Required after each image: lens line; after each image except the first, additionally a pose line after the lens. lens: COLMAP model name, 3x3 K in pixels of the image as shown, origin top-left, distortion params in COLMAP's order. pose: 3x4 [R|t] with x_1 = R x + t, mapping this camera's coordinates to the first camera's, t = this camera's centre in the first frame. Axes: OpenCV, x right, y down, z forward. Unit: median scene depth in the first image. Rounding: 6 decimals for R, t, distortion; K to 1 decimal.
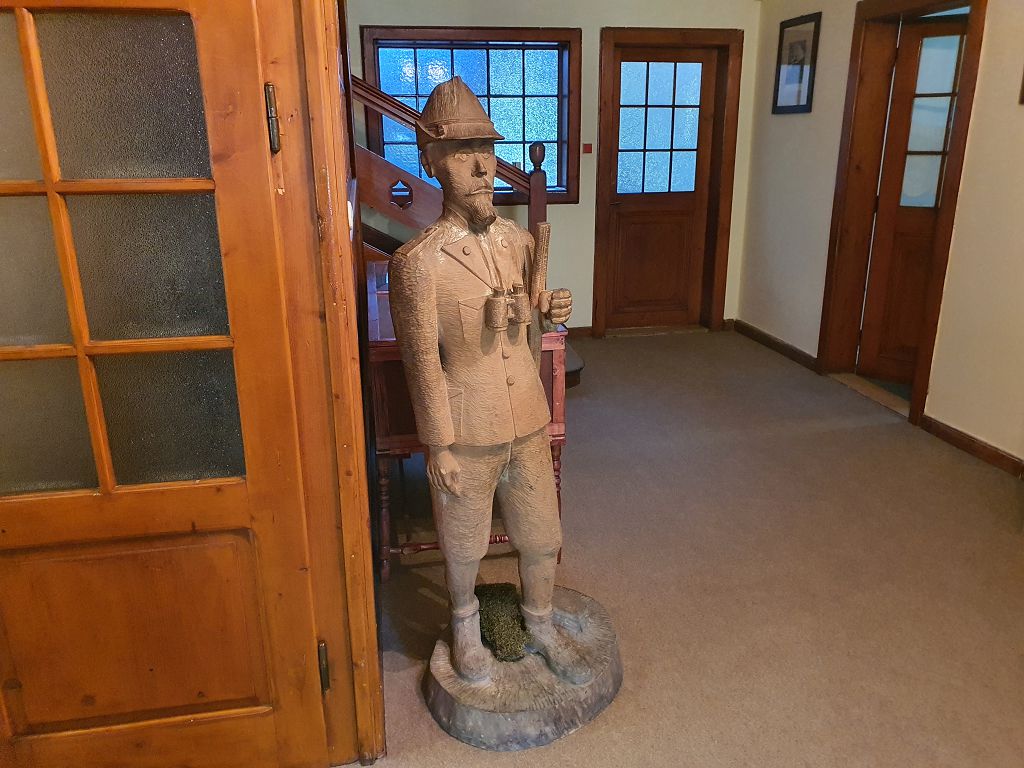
lens RADIAL K [[798.5, 0, 513.0], [0, 798.5, 382.5], [0, 0, 1]] dist [0.010997, -0.016593]
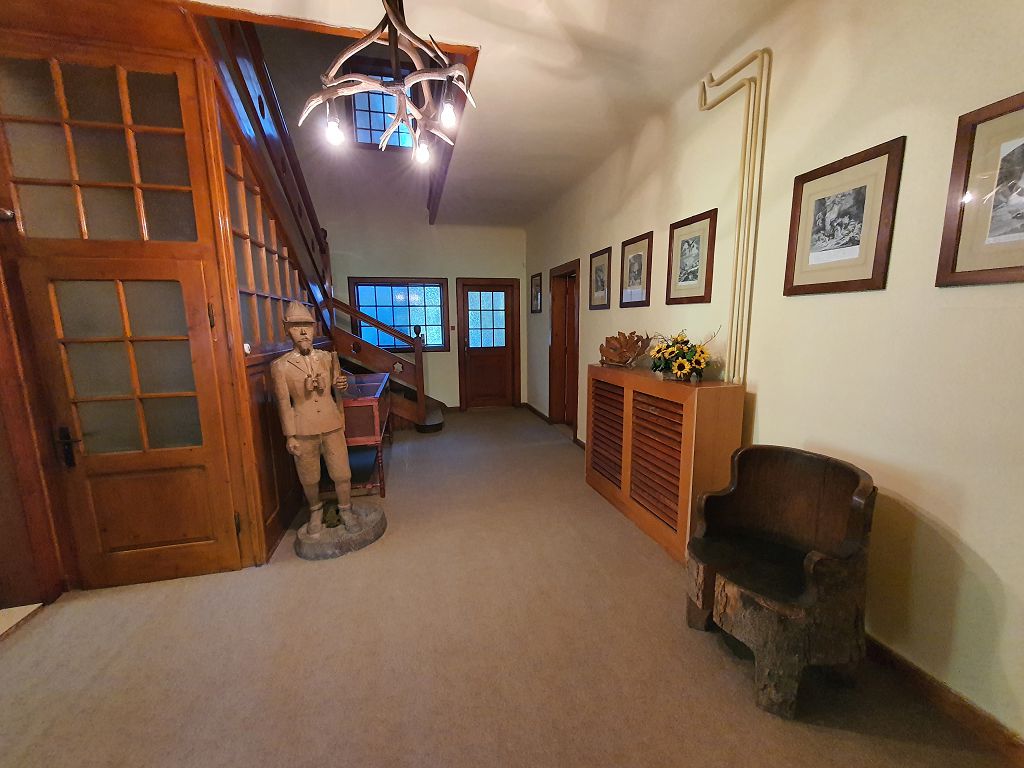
lens RADIAL K [[407.8, 0, 511.2], [0, 407.8, 390.6], [0, 0, 1]] dist [-0.004253, -0.000271]
pose [[0.998463, -0.012975, 0.053886, 0.524054], [0.020225, 0.990466, -0.136265, 0.120762], [-0.051604, 0.137146, 0.989206, -0.352616]]
